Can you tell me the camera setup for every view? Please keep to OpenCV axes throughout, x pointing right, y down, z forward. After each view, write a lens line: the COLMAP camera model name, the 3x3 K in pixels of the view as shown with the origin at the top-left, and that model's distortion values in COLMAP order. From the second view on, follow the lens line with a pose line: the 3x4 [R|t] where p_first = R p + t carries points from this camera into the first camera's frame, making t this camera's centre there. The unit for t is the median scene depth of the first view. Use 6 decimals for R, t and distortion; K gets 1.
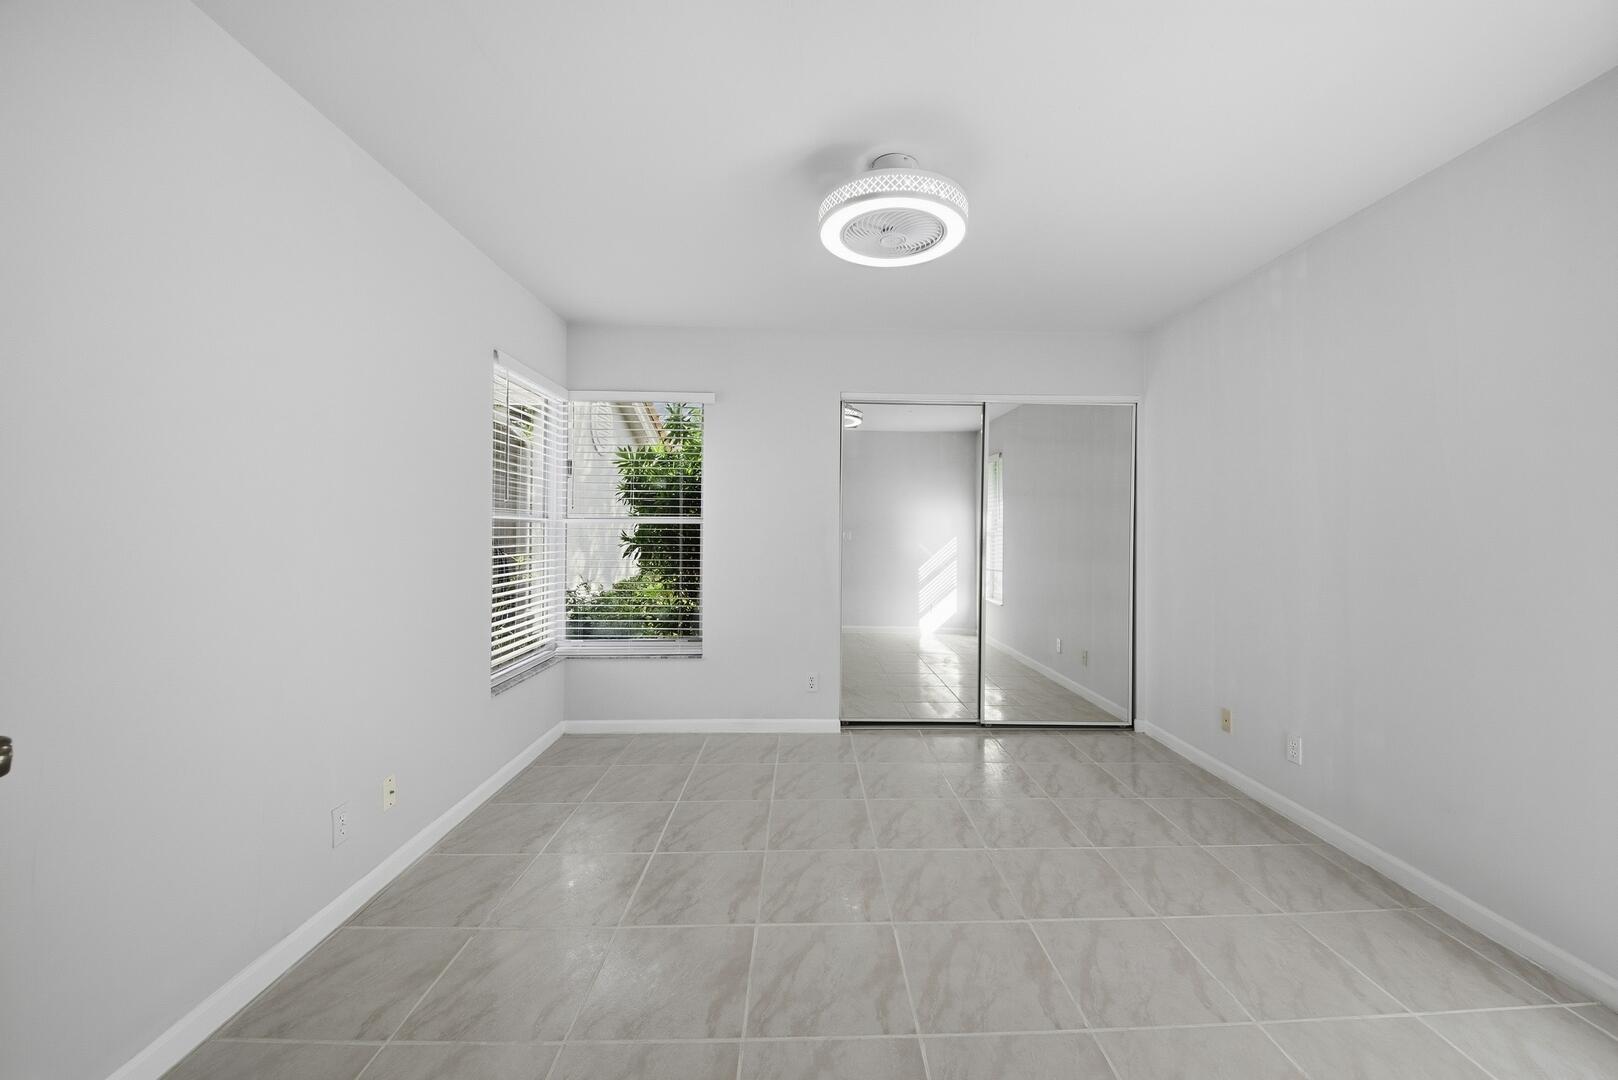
lens RADIAL K [[602.1, 0, 822.3], [0, 602.1, 524.0], [0, 0, 1]] dist [0.012477, -0.014912]
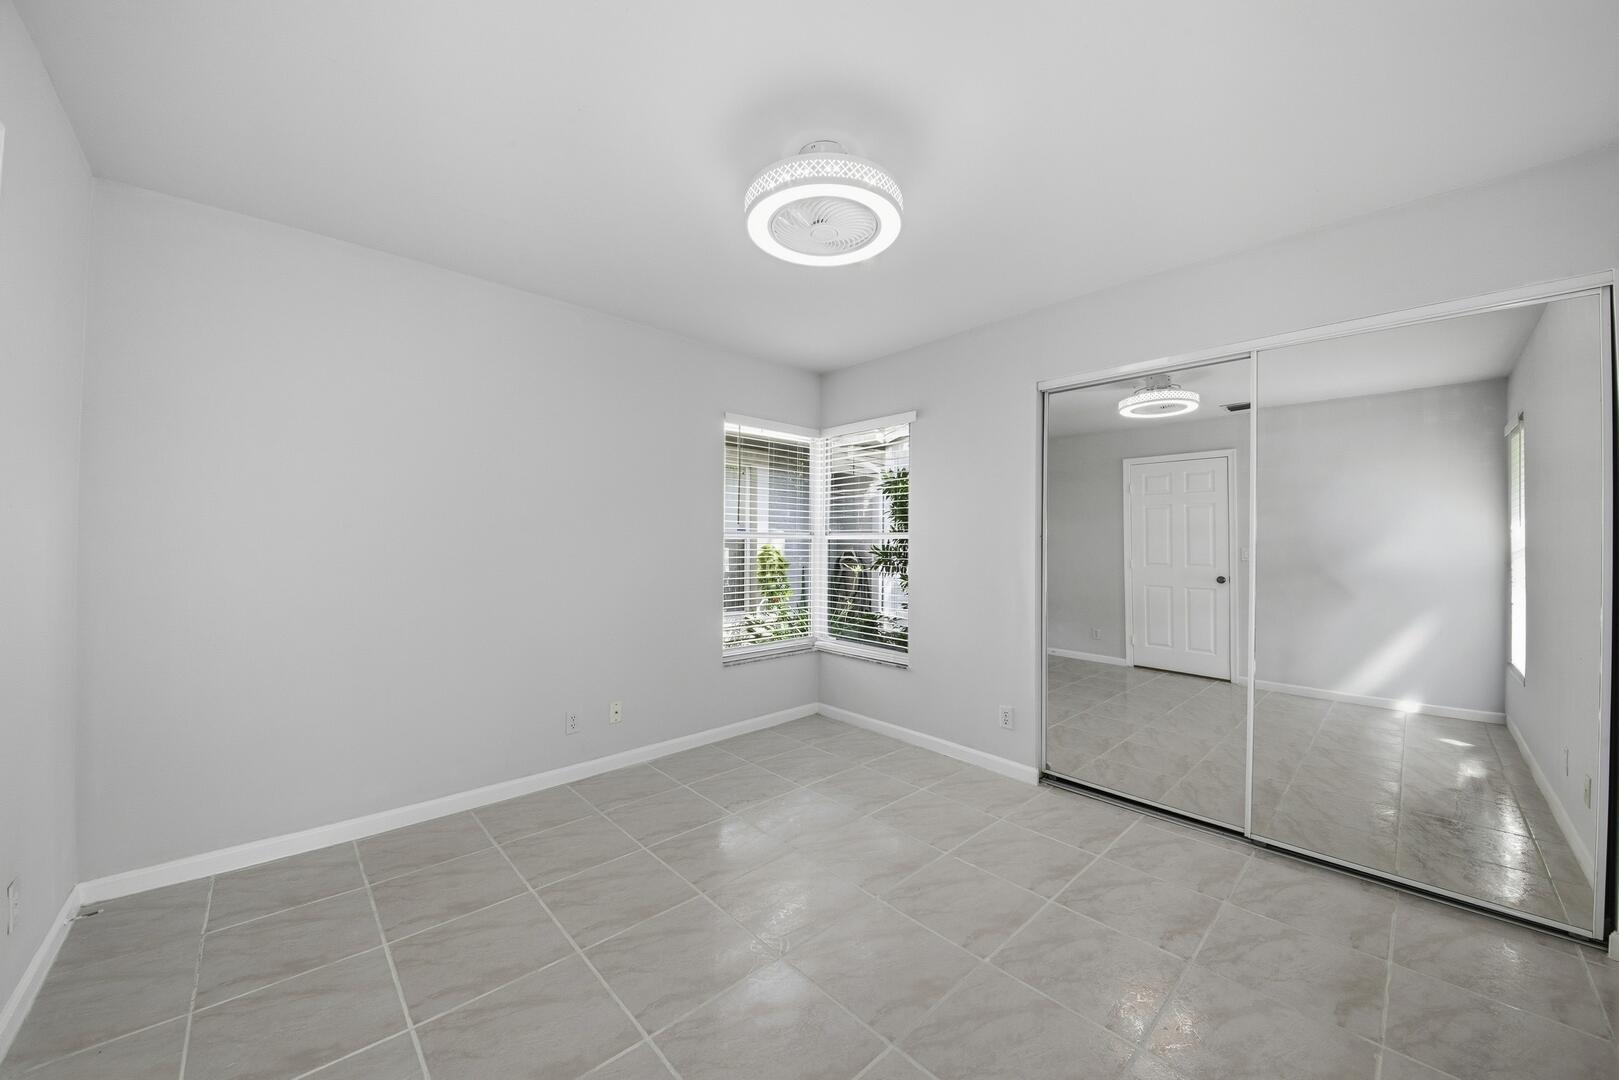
lens RADIAL K [[587.1, 0, 815.5], [0, 587.1, 538.6], [0, 0, 1]] dist [0.000265, -0.013128]
pose [[0.654108, -0.005305, -0.756382, 0.466220], [0.010236, 0.999946, 0.001839, -0.005420], [0.756332, -0.008945, 0.654127, 0.230474]]
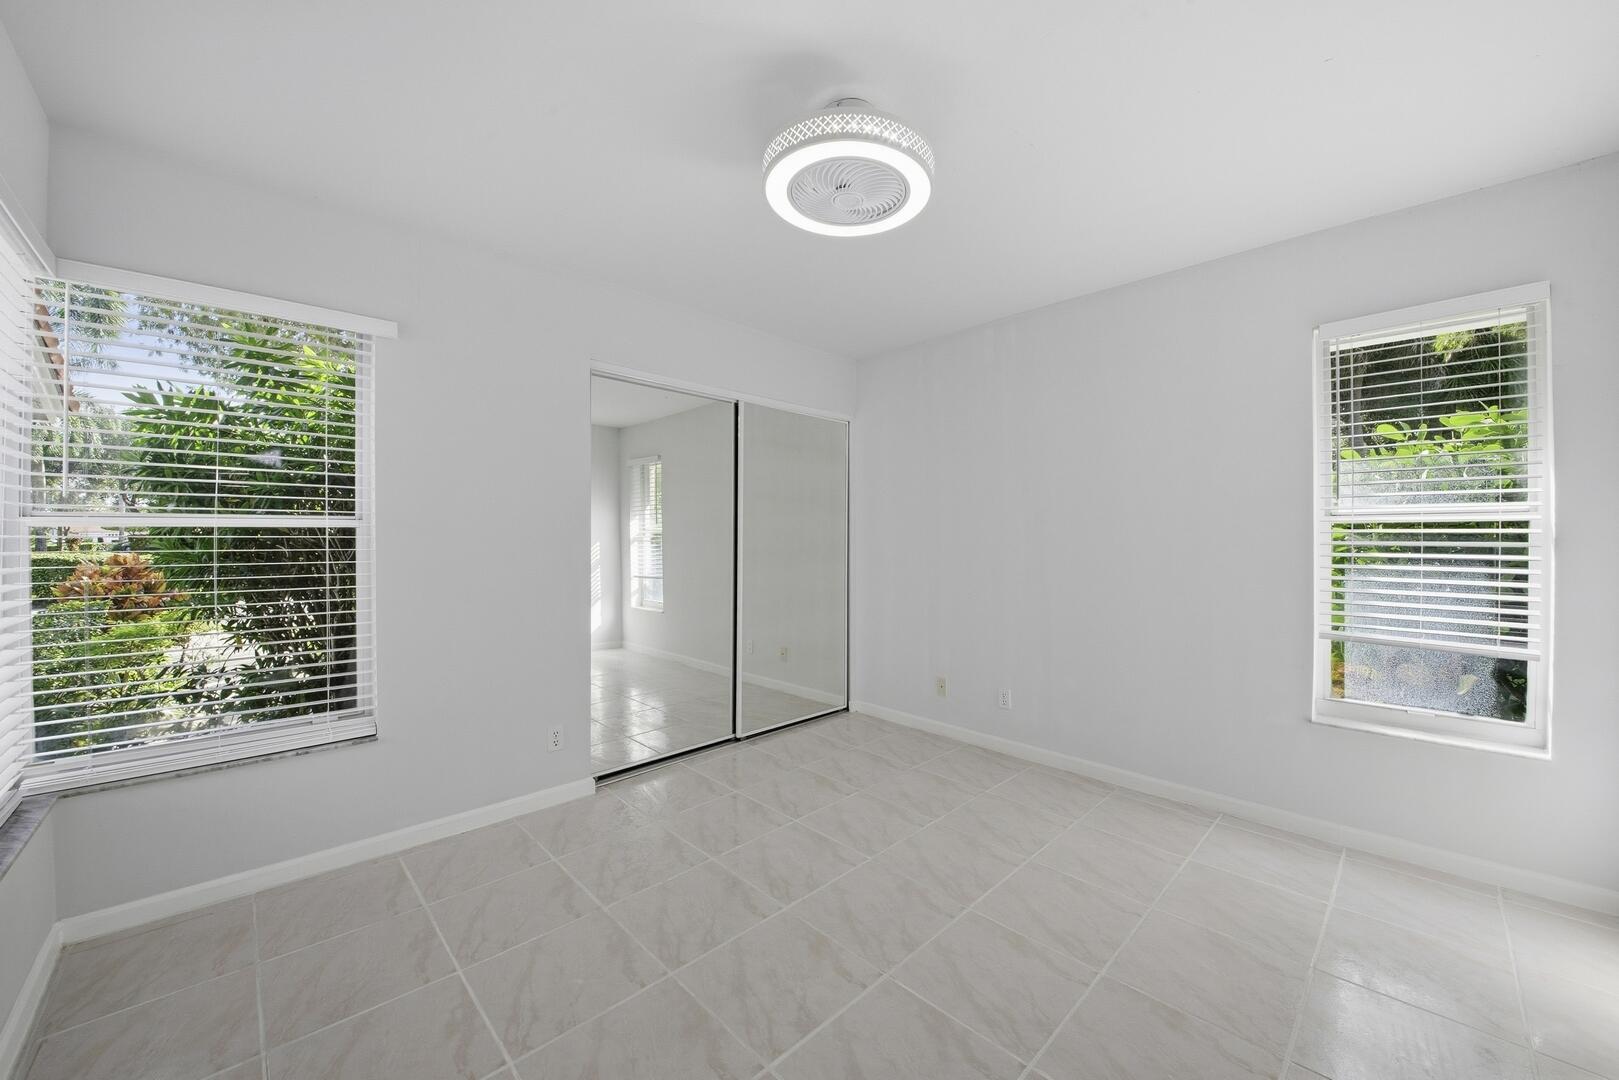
lens RADIAL K [[599.7, 0, 845.0], [0, 599.7, 538.4], [0, 0, 1]] dist [0.001556, -0.010162]
pose [[0.724240, -0.010916, 0.689462, -0.279257], [-0.003540, 0.999803, 0.019548, -0.002924], [-0.689539, -0.016598, 0.724058, 0.214978]]
